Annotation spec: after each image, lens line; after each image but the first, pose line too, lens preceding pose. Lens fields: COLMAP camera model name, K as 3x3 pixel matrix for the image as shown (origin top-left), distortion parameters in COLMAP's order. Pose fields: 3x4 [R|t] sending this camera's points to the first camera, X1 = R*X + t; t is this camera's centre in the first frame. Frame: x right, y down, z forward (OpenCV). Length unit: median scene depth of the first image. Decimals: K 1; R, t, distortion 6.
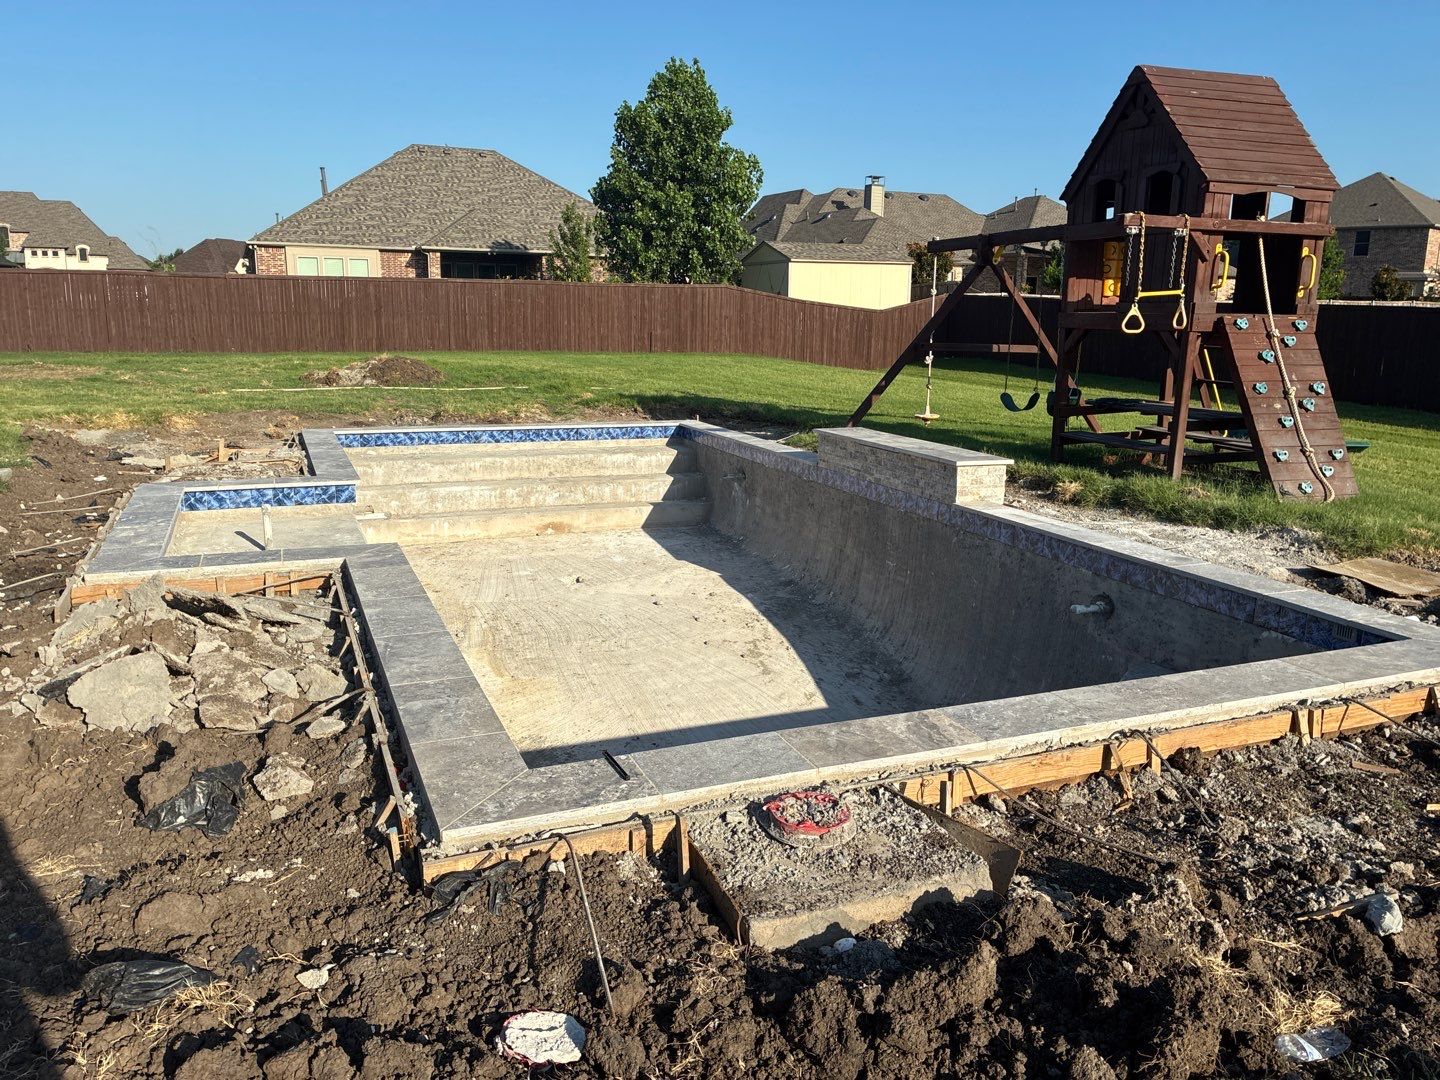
lens RADIAL K [[1086.4, 0, 721.4], [0, 1086.4, 539.3], [0, 0, 1]] dist [0.046696, -0.058594]
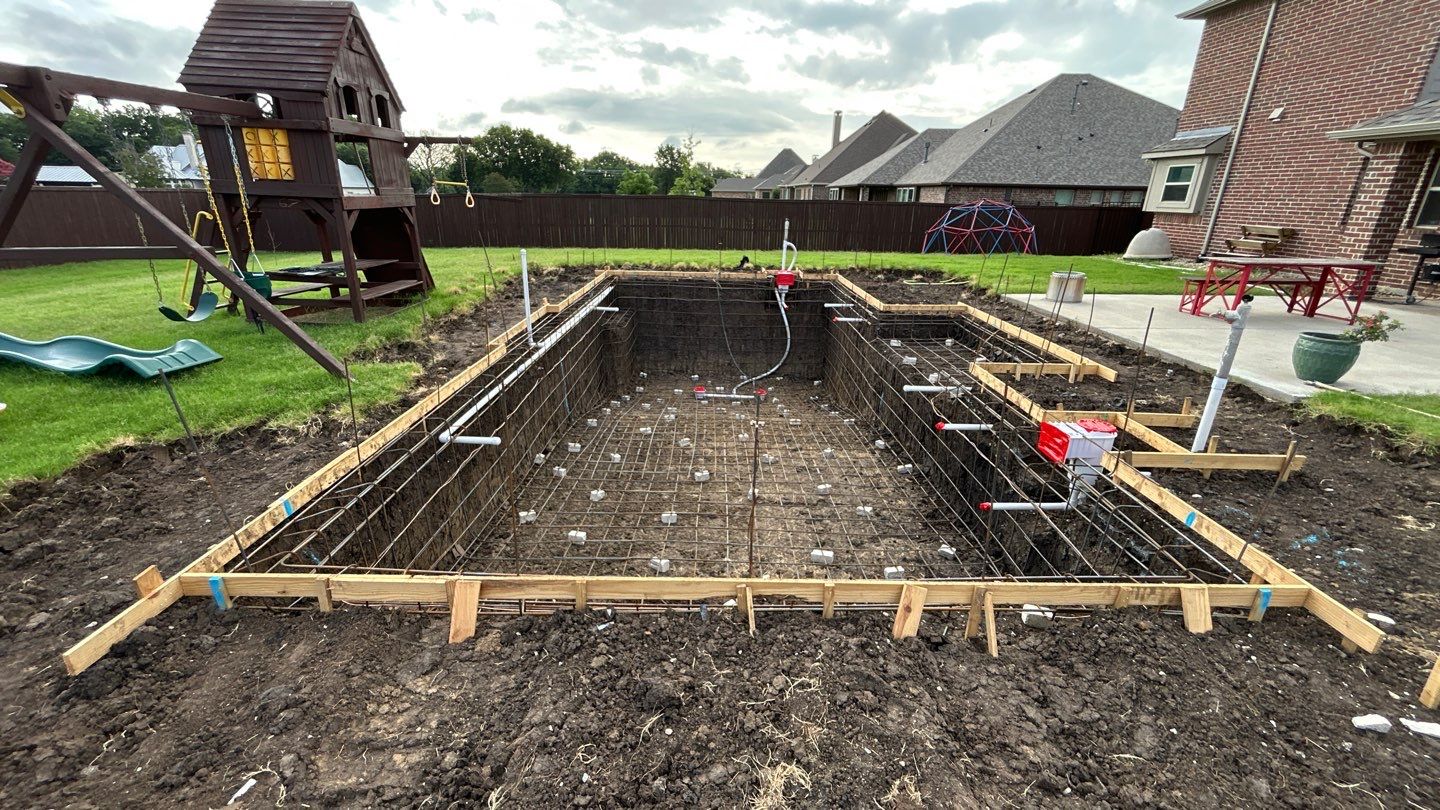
lens RADIAL K [[581.1, 0, 717.2], [0, 581.1, 401.5], [0, 0, 1]] dist [0.001432, -0.000815]
pose [[-0.924489, -0.157958, 0.346942, -0.131228], [0.048790, 0.853599, 0.518641, -0.138046], [-0.378073, 0.496406, -0.781436, 0.617047]]
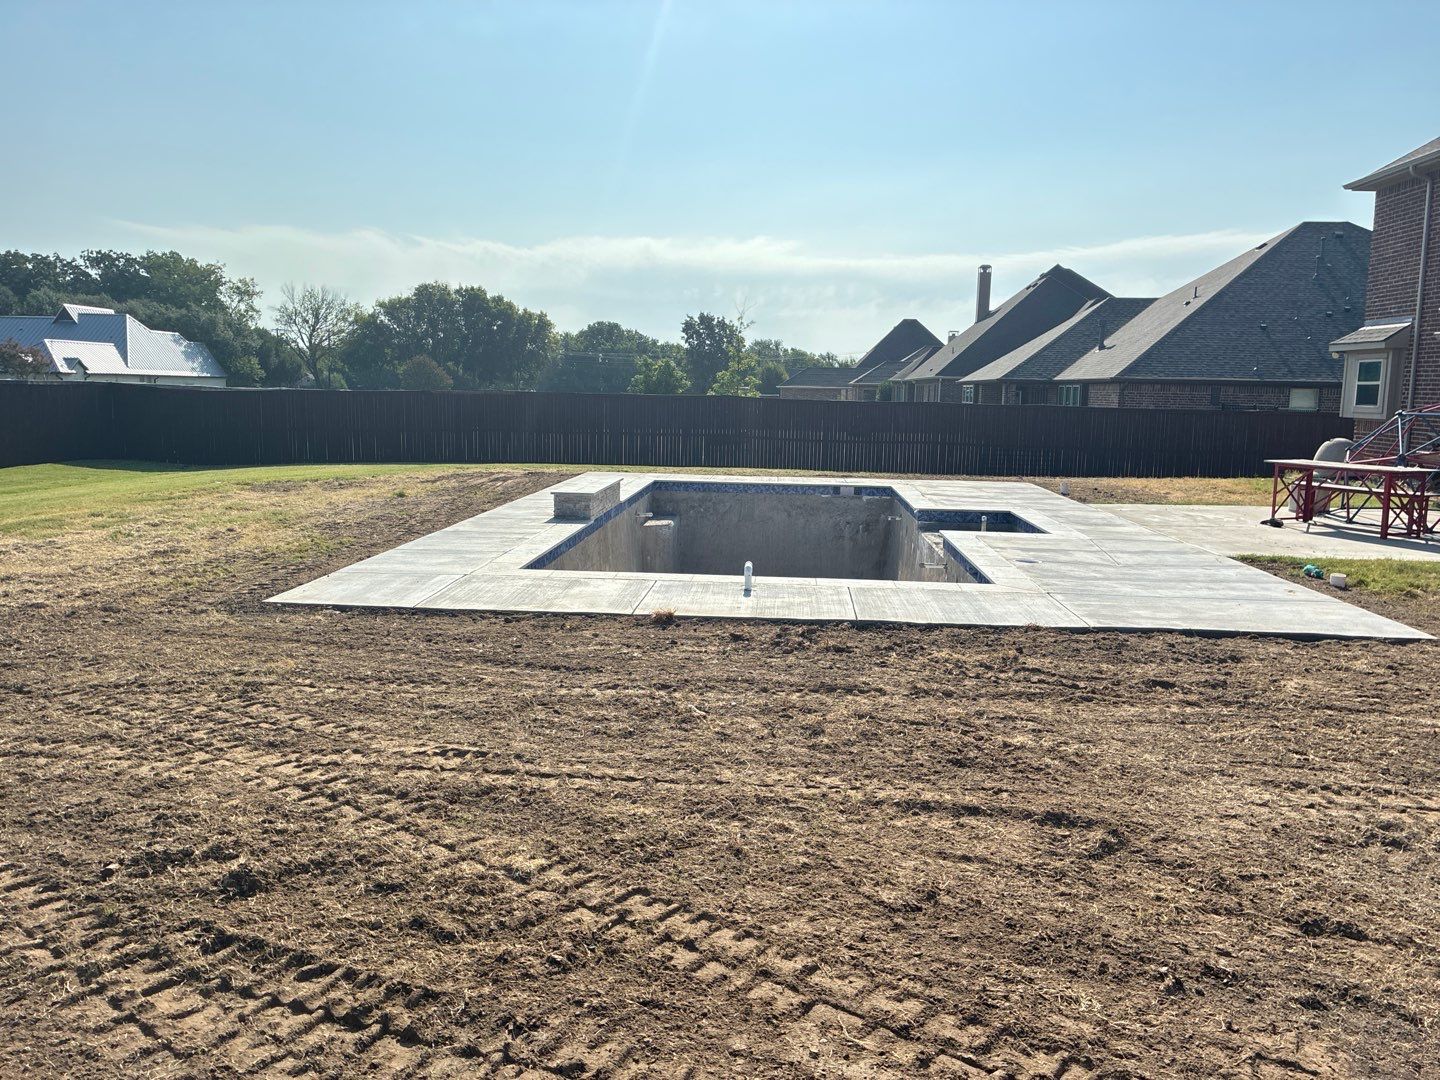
lens RADIAL K [[1086.4, 0, 729.9], [0, 1086.4, 540.0], [0, 0, 1]] dist [0.046696, -0.058594]
pose [[-0.901094, -0.095460, 0.422986, -0.253608], [0.054658, 0.942682, 0.329185, -0.195022], [-0.430165, 0.319747, -0.844228, 0.860416]]
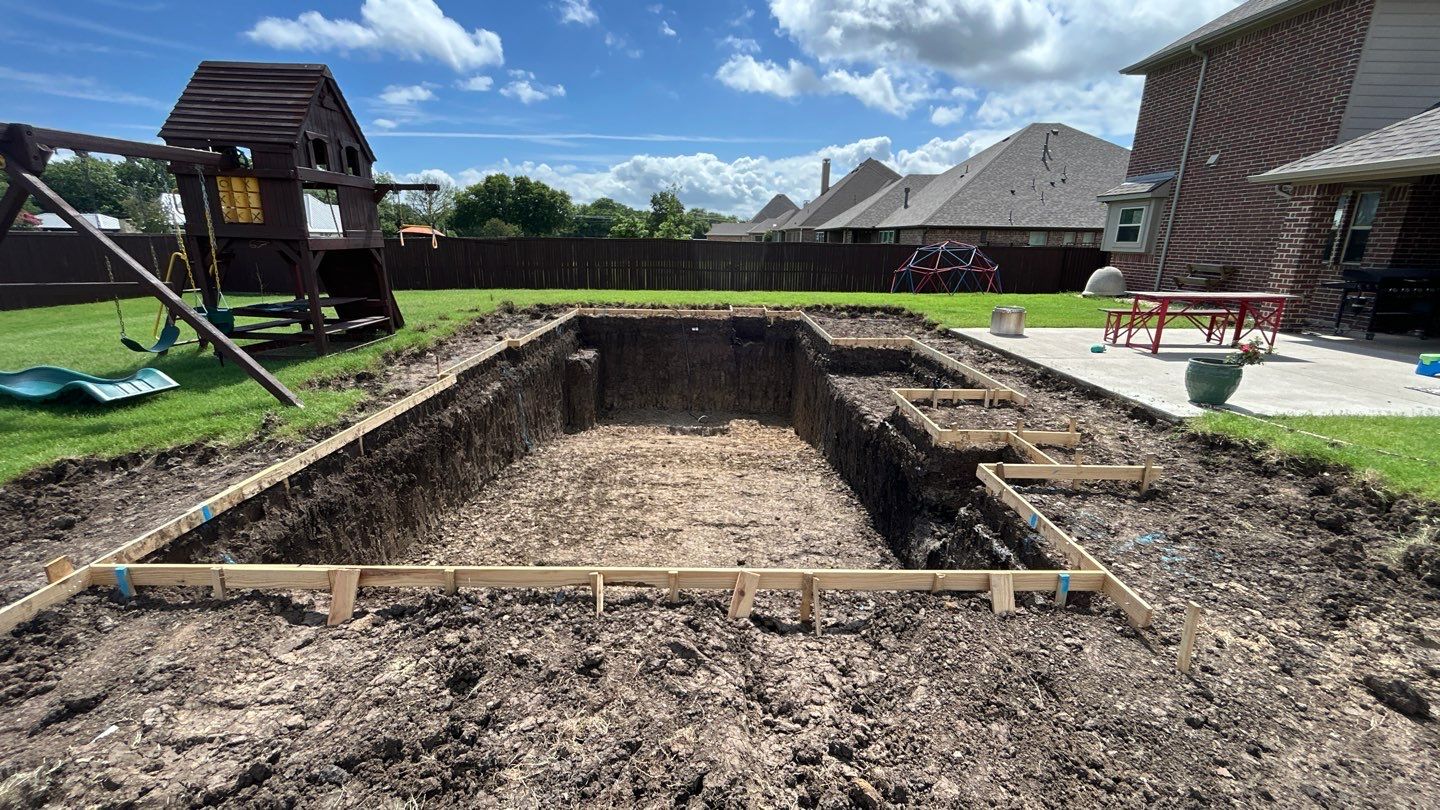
lens RADIAL K [[581.1, 0, 716.4], [0, 581.1, 403.0], [0, 0, 1]] dist [0.001432, -0.000815]
pose [[-0.925410, -0.130302, 0.355862, -0.163108], [0.052451, 0.885954, 0.460798, -0.137959], [-0.375321, 0.445092, -0.813036, 0.620397]]
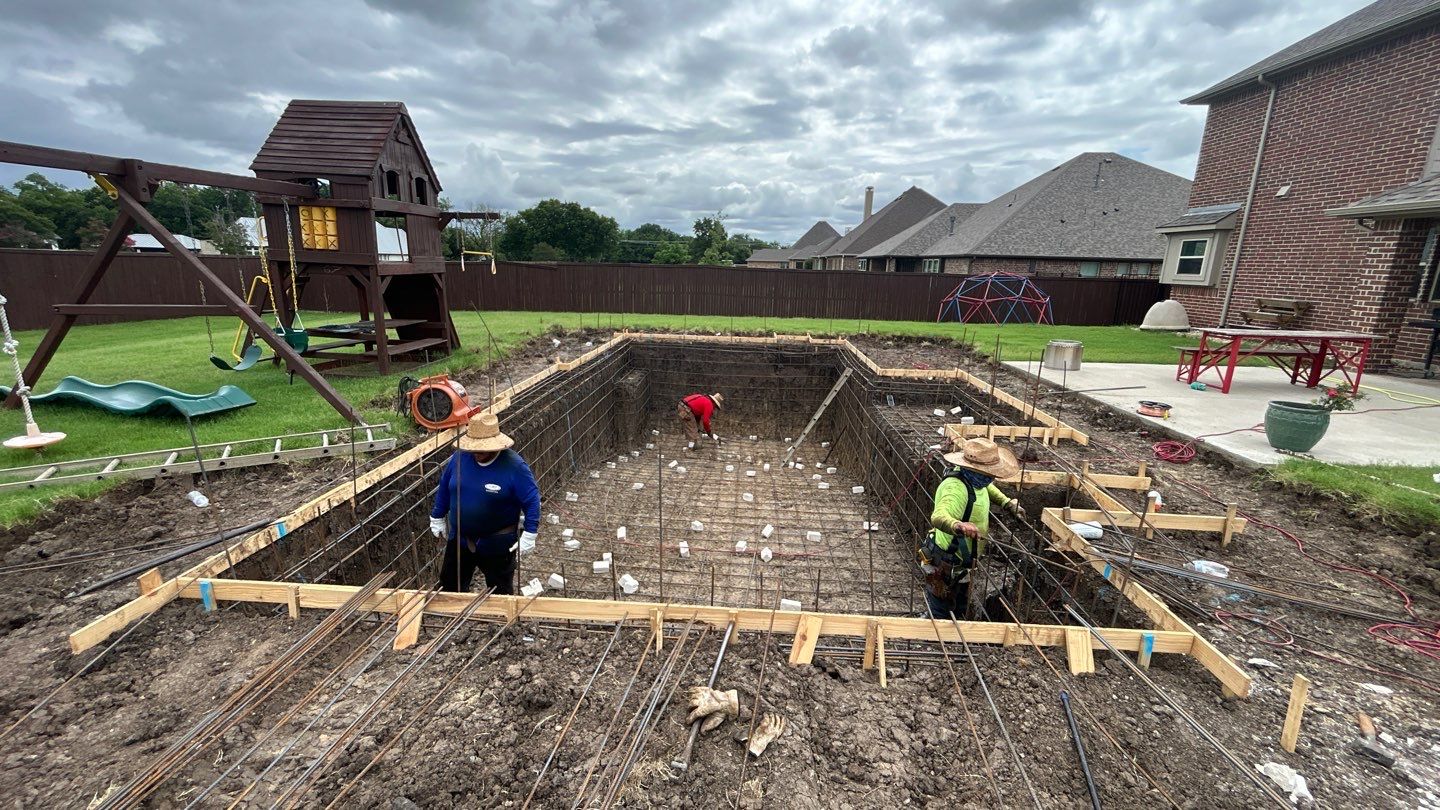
lens RADIAL K [[581.1, 0, 716.9], [0, 581.1, 402.7], [0, 0, 1]] dist [0.001432, -0.000815]
pose [[-0.898022, -0.139780, 0.417154, -0.157301], [0.054649, 0.905401, 0.421025, -0.140471], [-0.436543, 0.400887, -0.805432, 0.621254]]
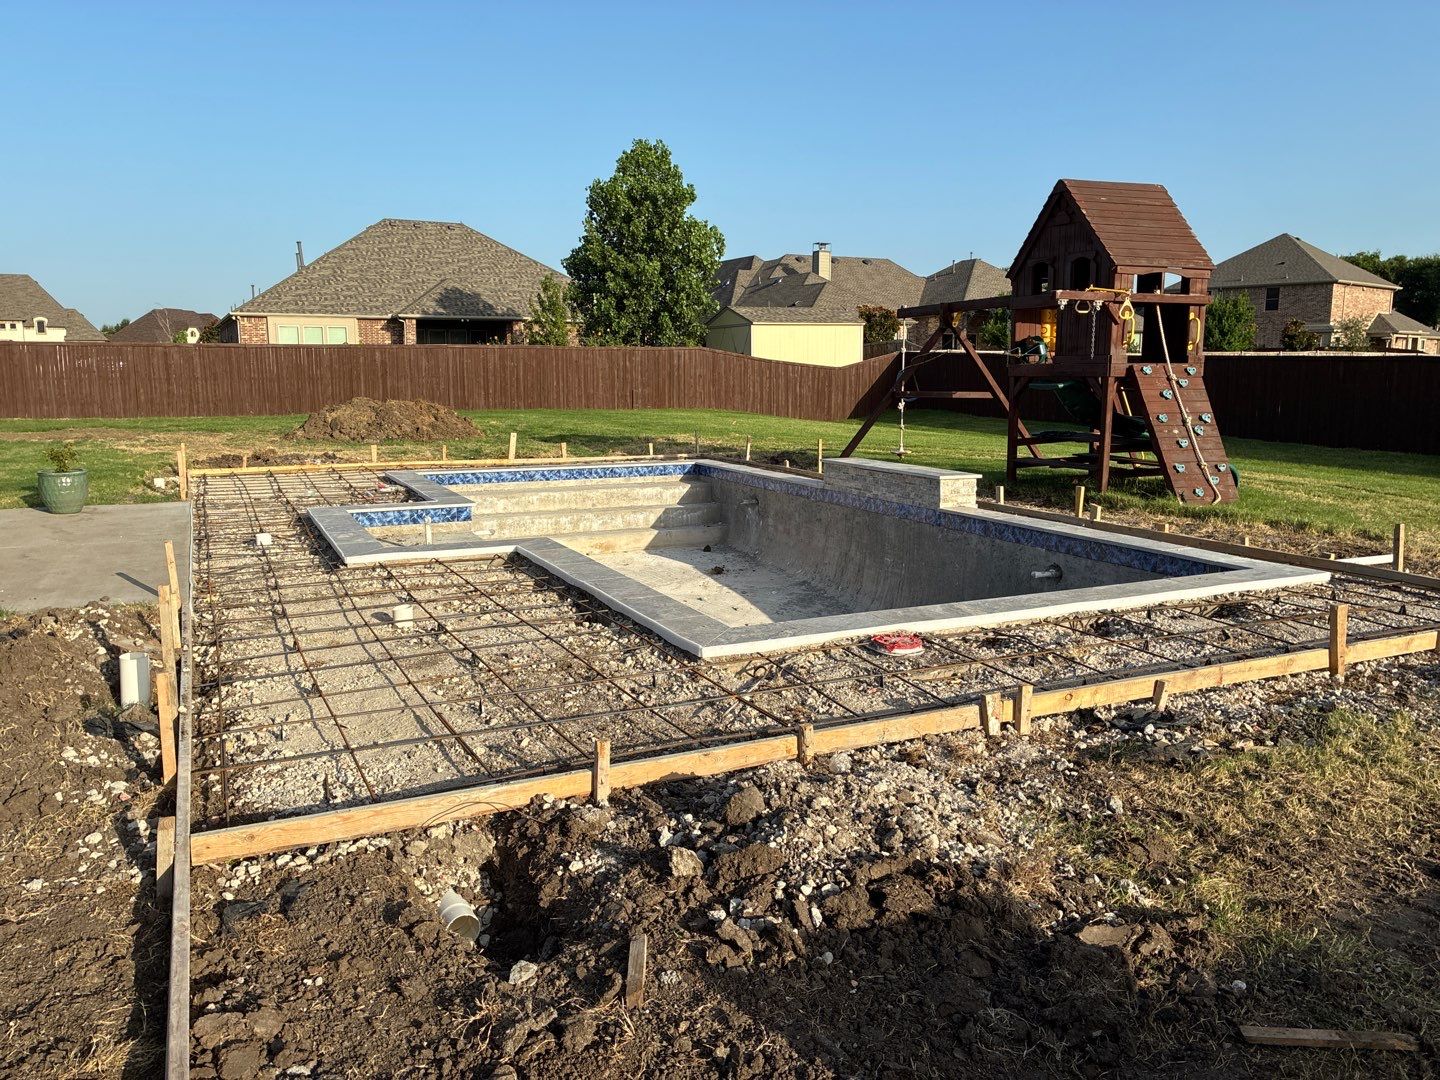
lens RADIAL K [[1086.4, 0, 719.9], [0, 1086.4, 533.5], [0, 0, 1]] dist [0.046696, -0.058594]
pose [[0.998630, -0.023836, 0.046578, -0.039200], [0.026511, 0.997983, -0.057681, 0.023061], [-0.045110, 0.058837, 0.997248, -0.104338]]
